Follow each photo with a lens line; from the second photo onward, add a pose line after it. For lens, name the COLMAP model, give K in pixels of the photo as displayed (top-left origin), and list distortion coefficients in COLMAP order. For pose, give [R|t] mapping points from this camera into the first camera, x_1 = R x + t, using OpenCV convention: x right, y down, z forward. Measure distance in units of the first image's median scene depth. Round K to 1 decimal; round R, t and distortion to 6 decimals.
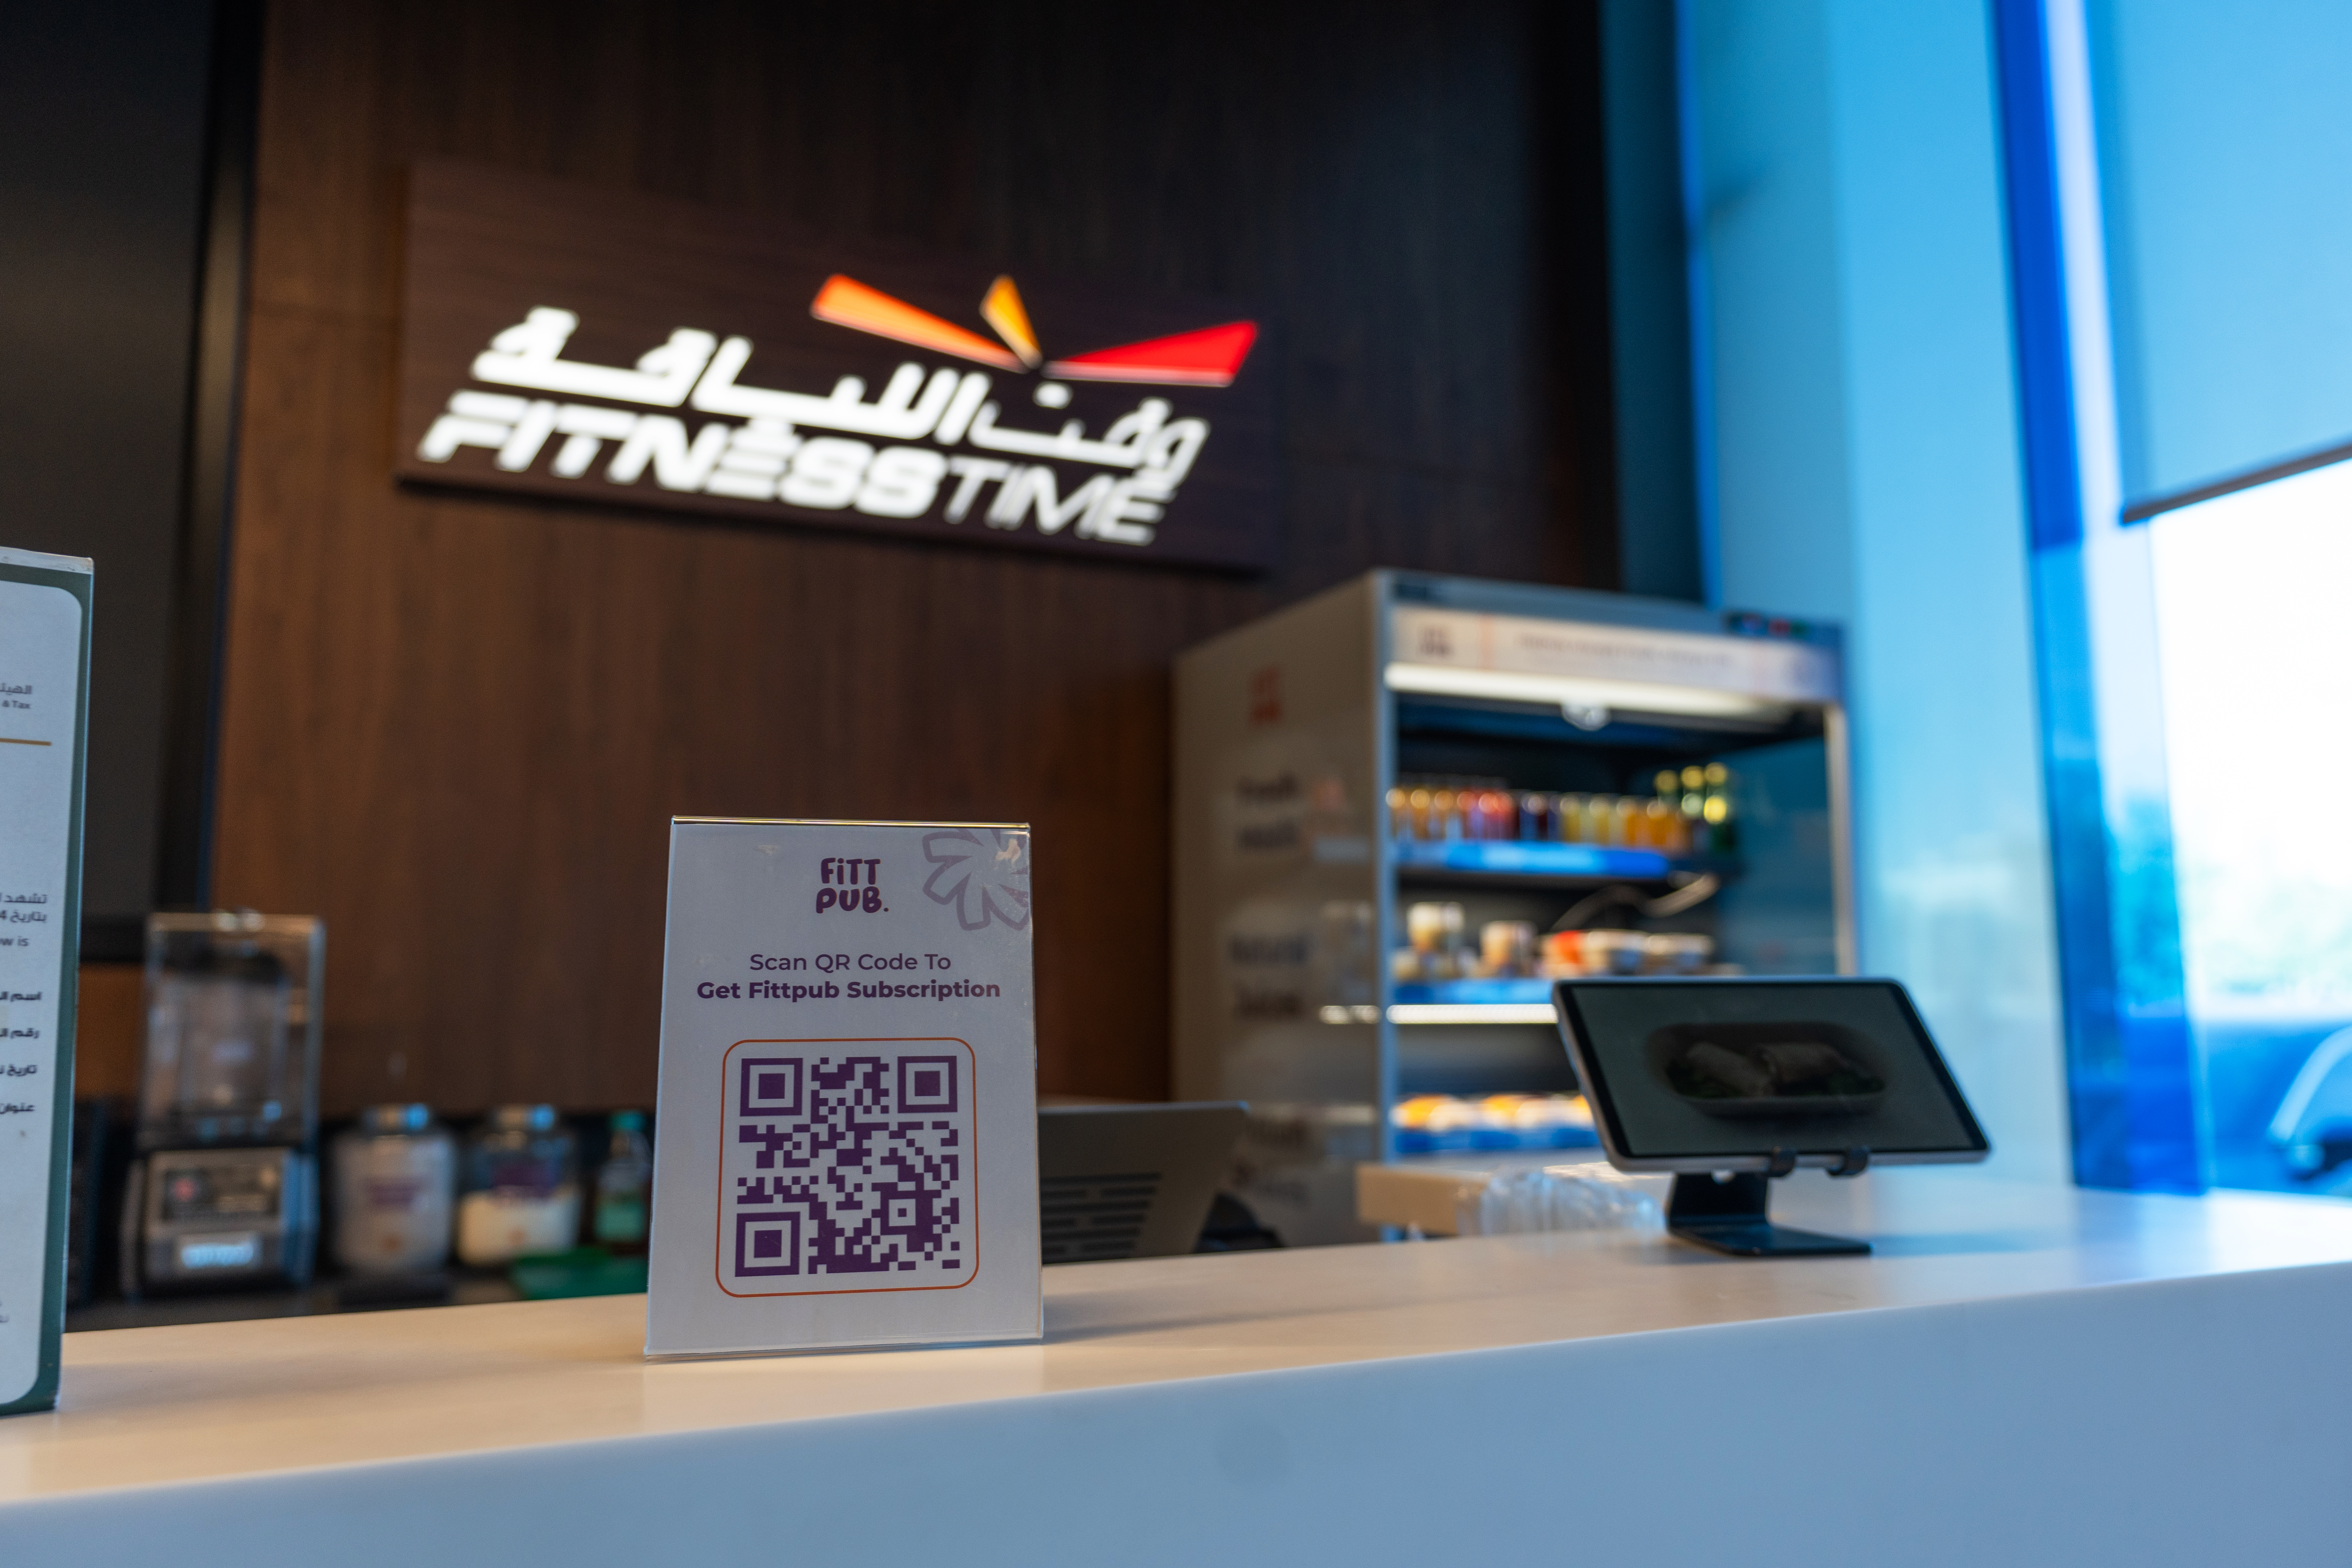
lens RADIAL K [[1830.8, 0, 1171.8], [0, 1830.8, 791.3], [0, 0, 1]] dist [0.025946, -0.000555]
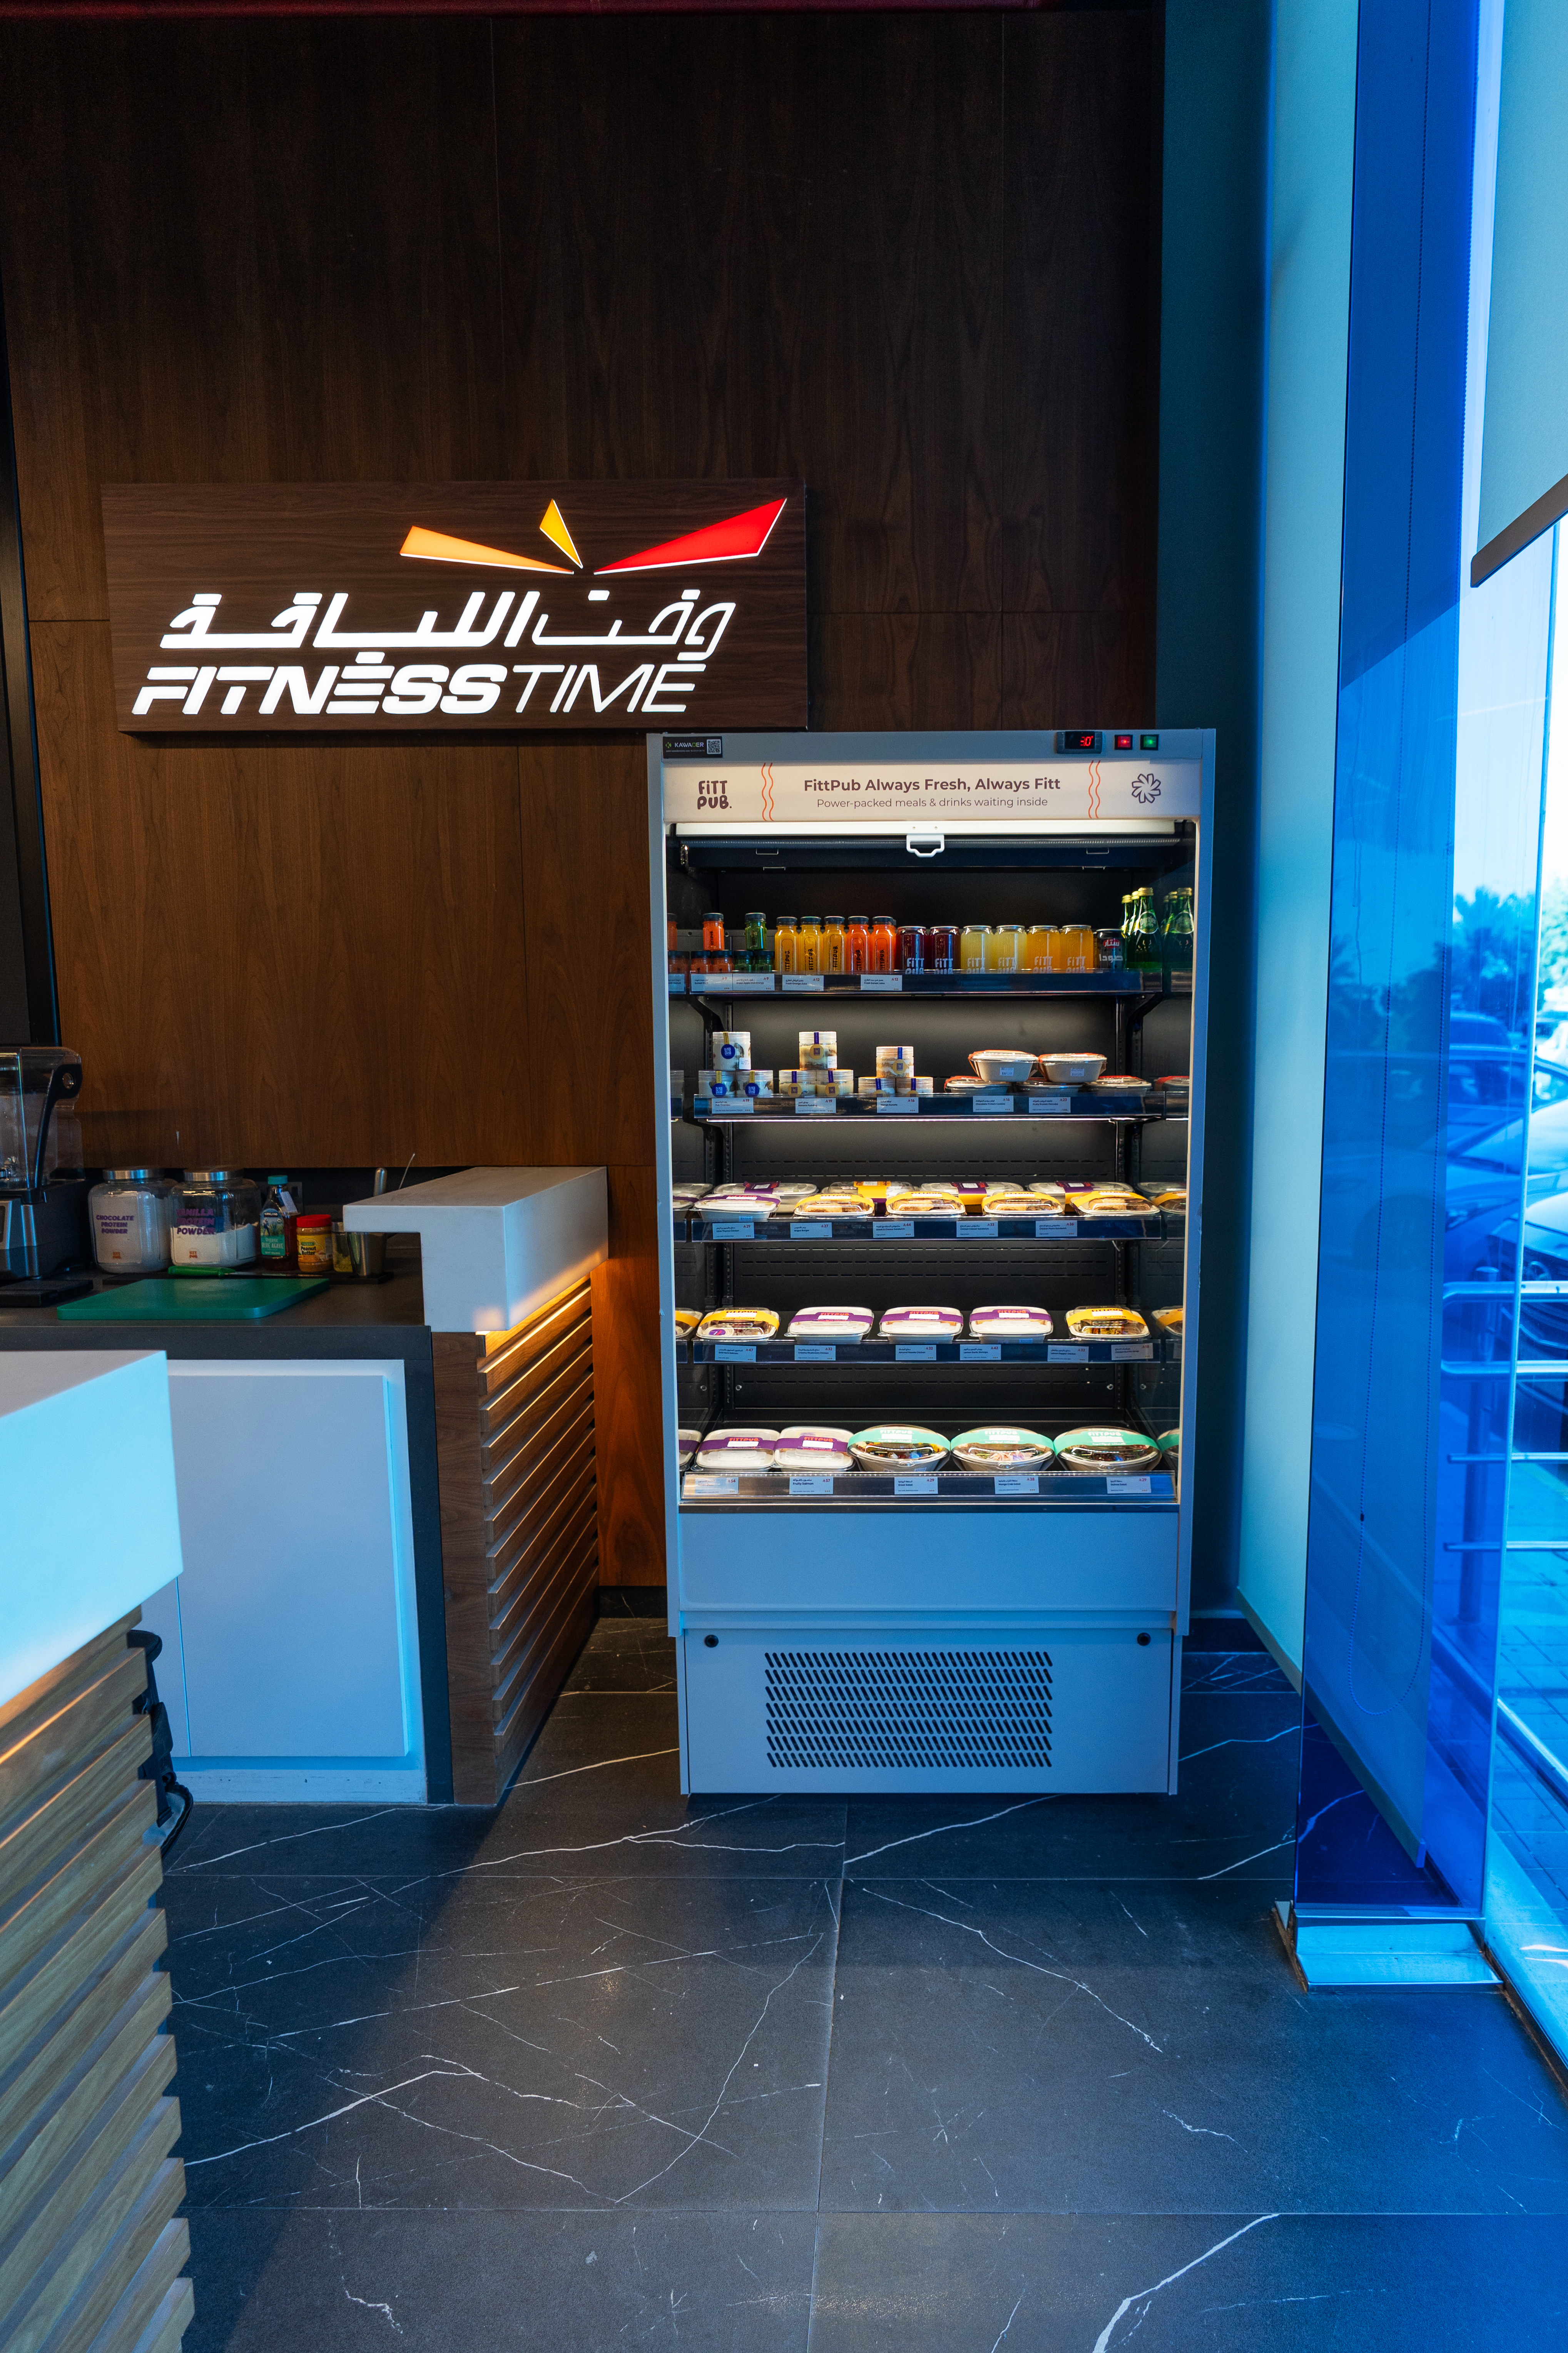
lens RADIAL K [[1196.4, 0, 890.4], [0, 1196.4, 1165.2], [0, 0, 1]] dist [-0.008032, 0.001220]
pose [[0.907307, 0.047755, -0.417747, 0.483614], [0.051438, 0.973460, 0.223001, -0.017309], [0.417310, -0.223819, 0.880771, 0.322094]]
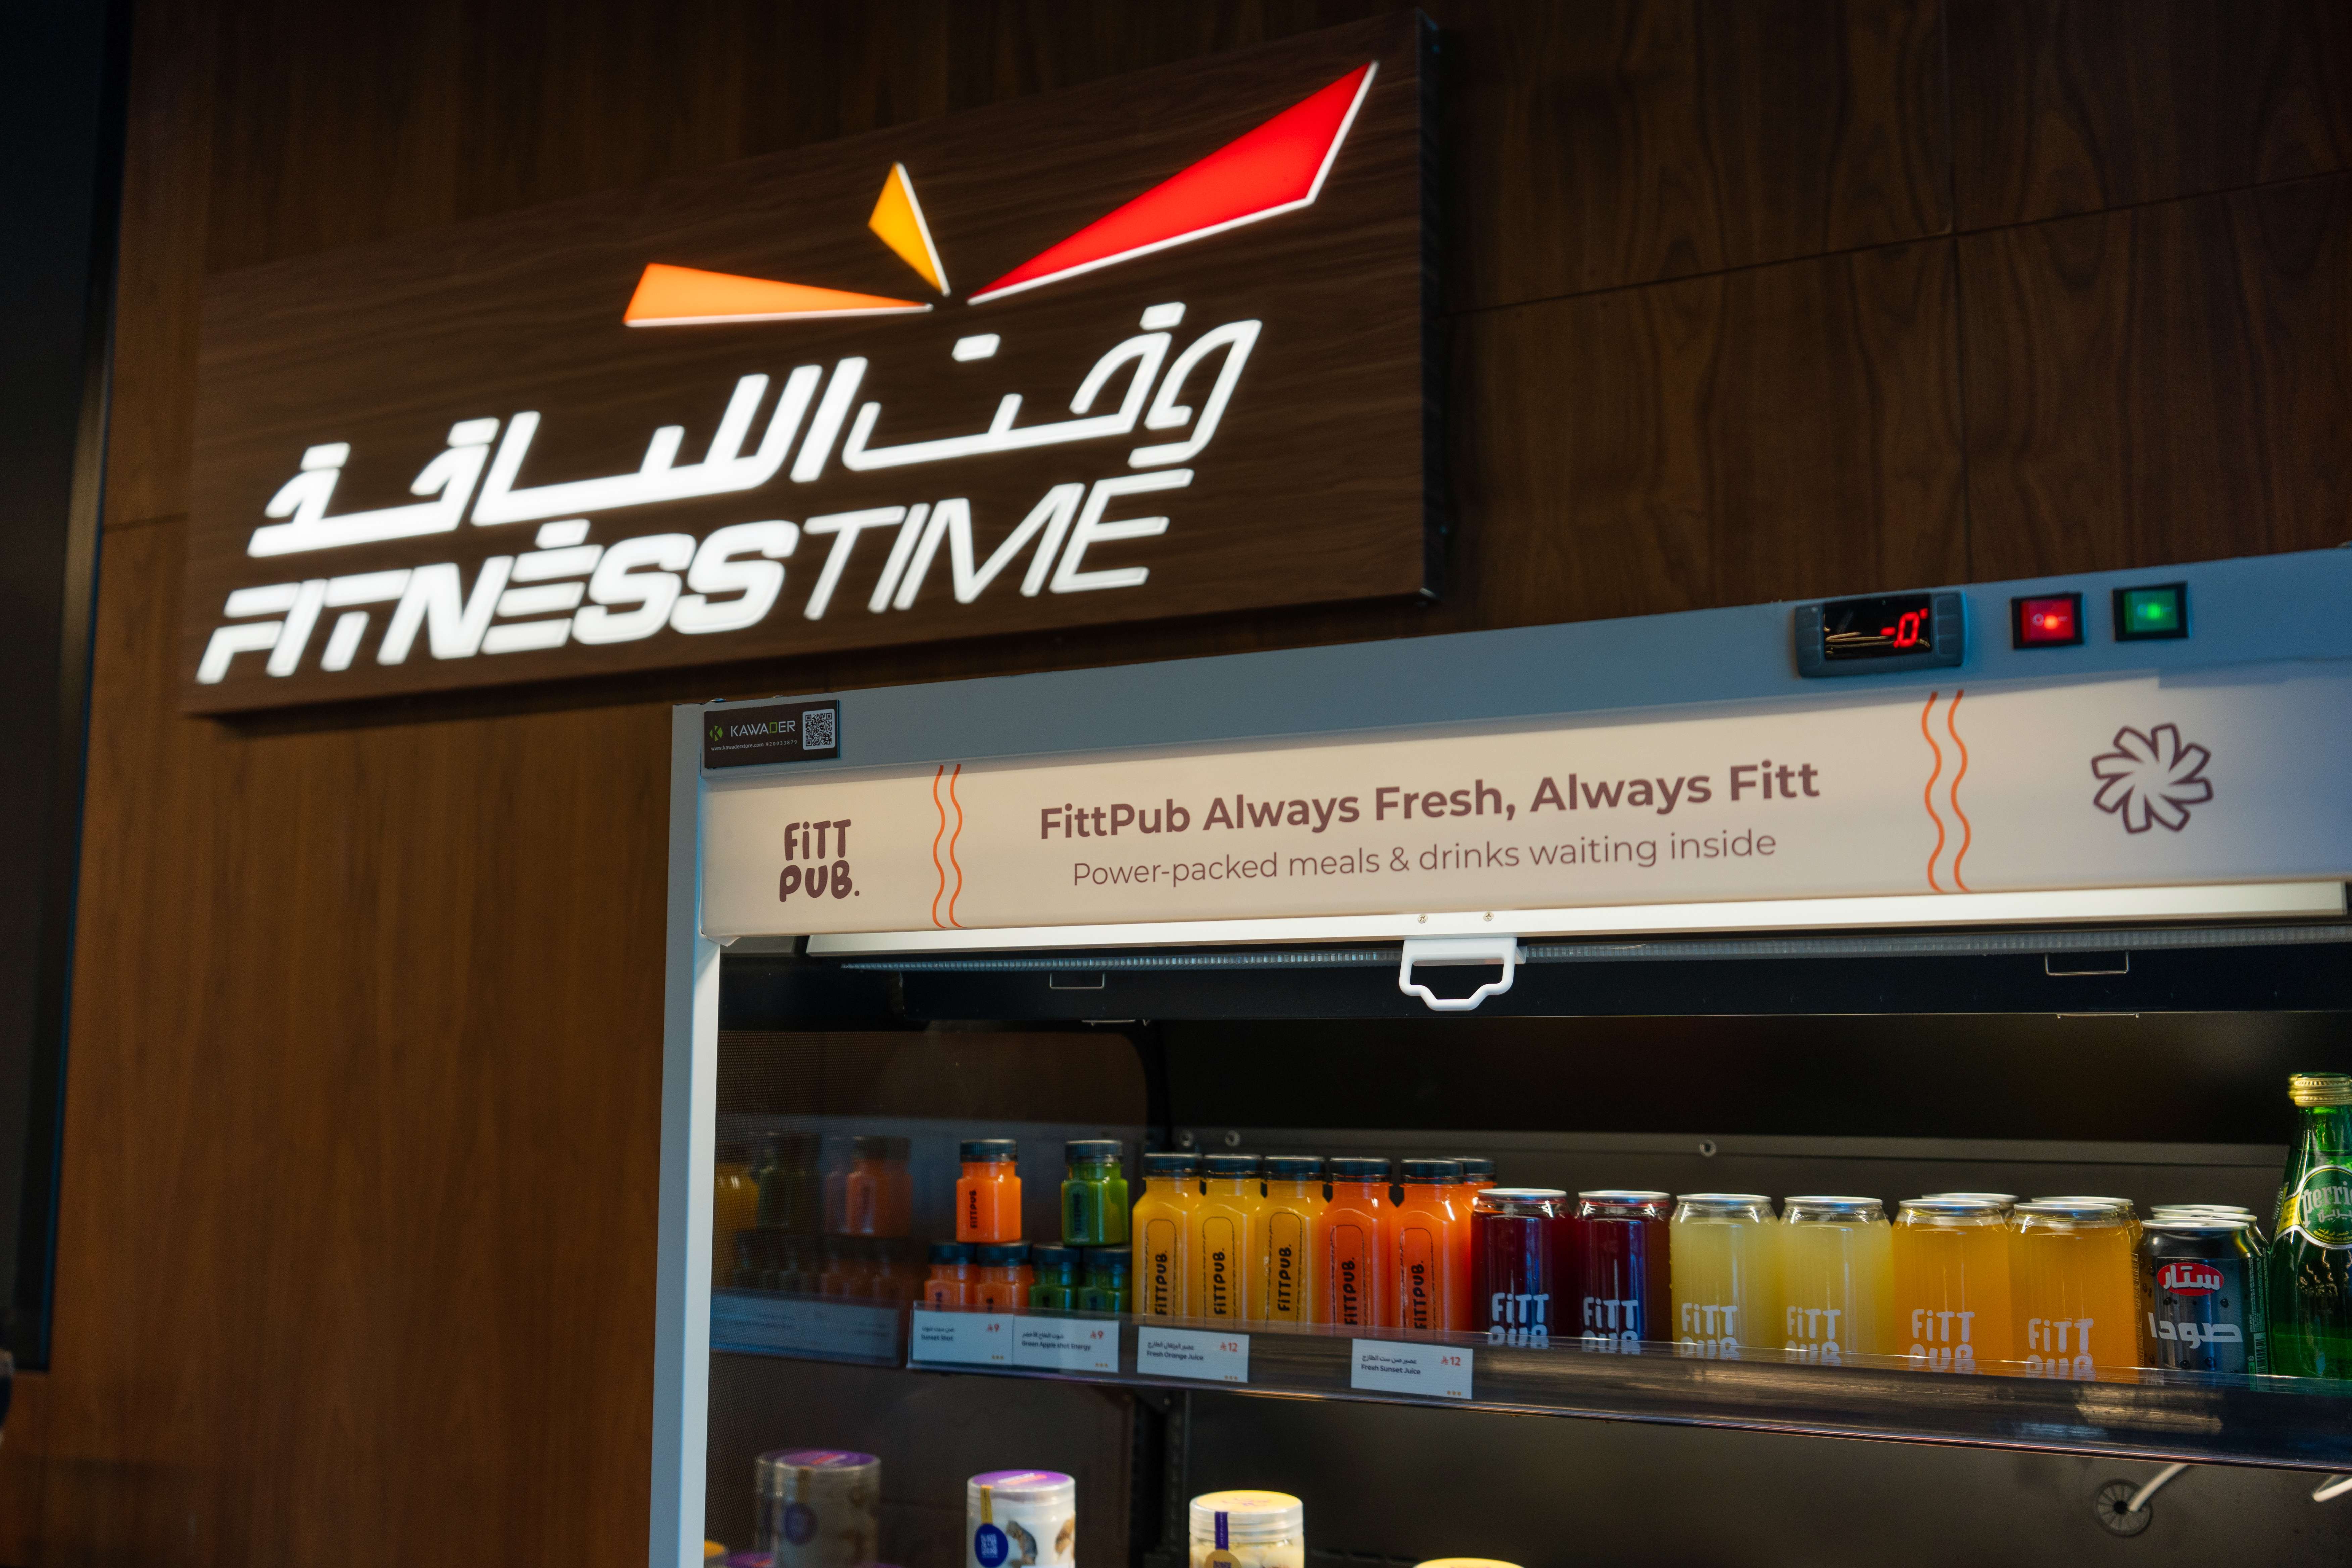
lens RADIAL K [[2260.2, 0, 1185.0], [0, 2260.2, 779.2], [0, 0, 1]] dist [0.021409, -0.011416]
pose [[0.621544, -0.093251, -0.777809, 0.496148], [0.093118, 0.994645, -0.044837, -0.061276], [0.777825, -0.044560, 0.626899, 0.671467]]
